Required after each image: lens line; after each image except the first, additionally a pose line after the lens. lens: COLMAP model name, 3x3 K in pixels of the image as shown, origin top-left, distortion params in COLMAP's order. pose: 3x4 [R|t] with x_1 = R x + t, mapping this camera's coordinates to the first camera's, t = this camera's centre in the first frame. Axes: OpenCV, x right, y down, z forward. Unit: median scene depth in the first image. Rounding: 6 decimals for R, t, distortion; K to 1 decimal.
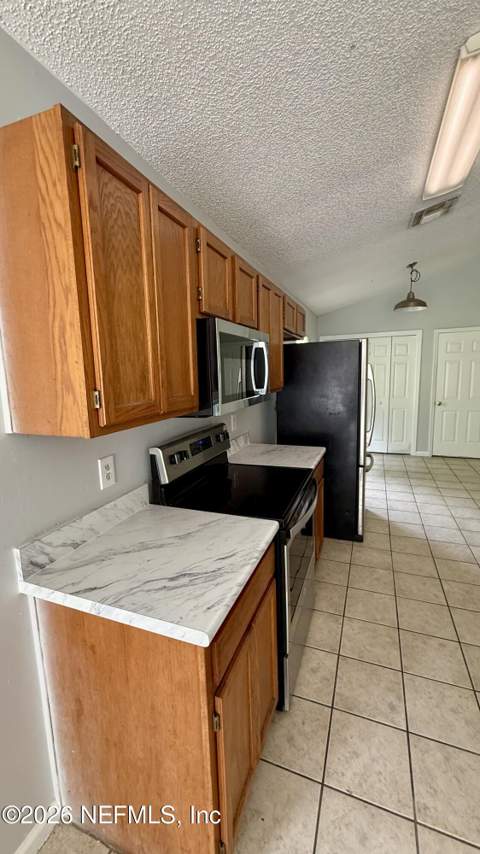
lens RADIAL K [[340.8, 0, 241.1], [0, 340.8, 423.6], [0, 0, 1]] dist [-0.000287, 0.000279]
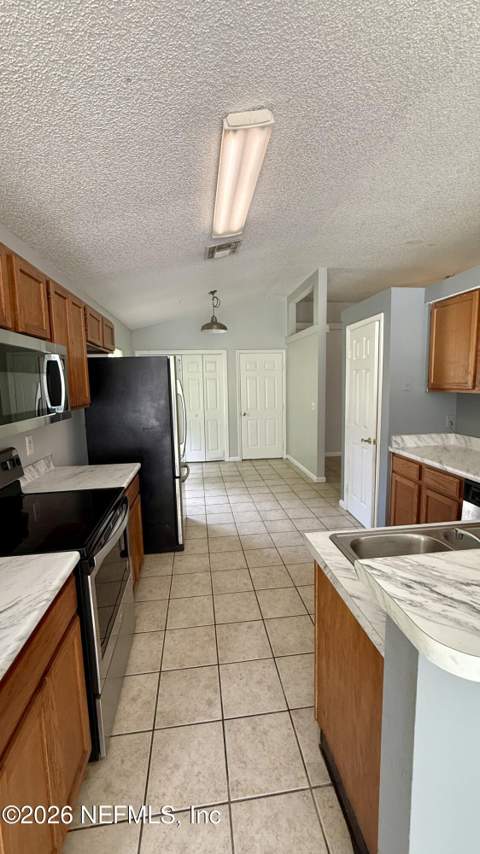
lens RADIAL K [[340.8, 0, 240.0], [0, 340.8, 423.7], [0, 0, 1]] dist [-0.000287, 0.000279]
pose [[0.877423, -0.048210, 0.477289, 0.040628], [0.067333, 0.997465, -0.023031, -0.002036], [-0.474968, 0.052345, 0.878445, -0.014361]]
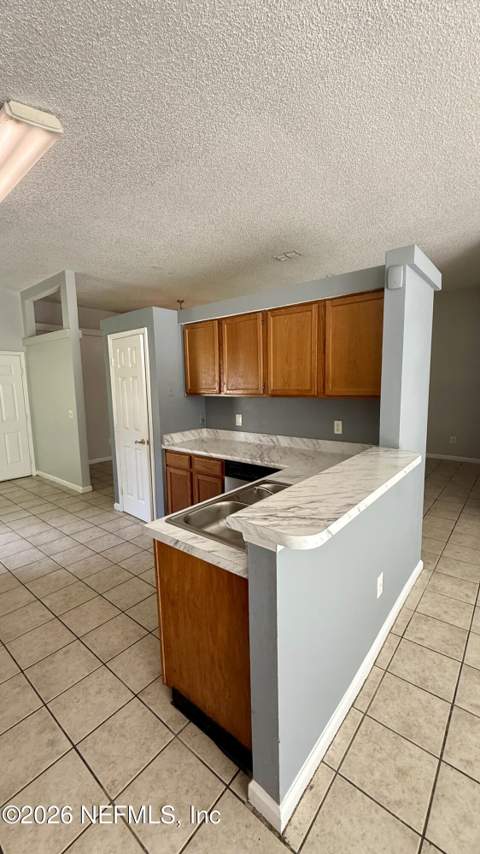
lens RADIAL K [[340.8, 0, 238.3], [0, 340.8, 424.2], [0, 0, 1]] dist [-0.000287, 0.000279]
pose [[0.320814, -0.098112, 0.942047, -0.137075], [0.155675, 0.986556, 0.049732, -0.016912], [-0.934261, 0.130698, 0.331774, 0.042961]]
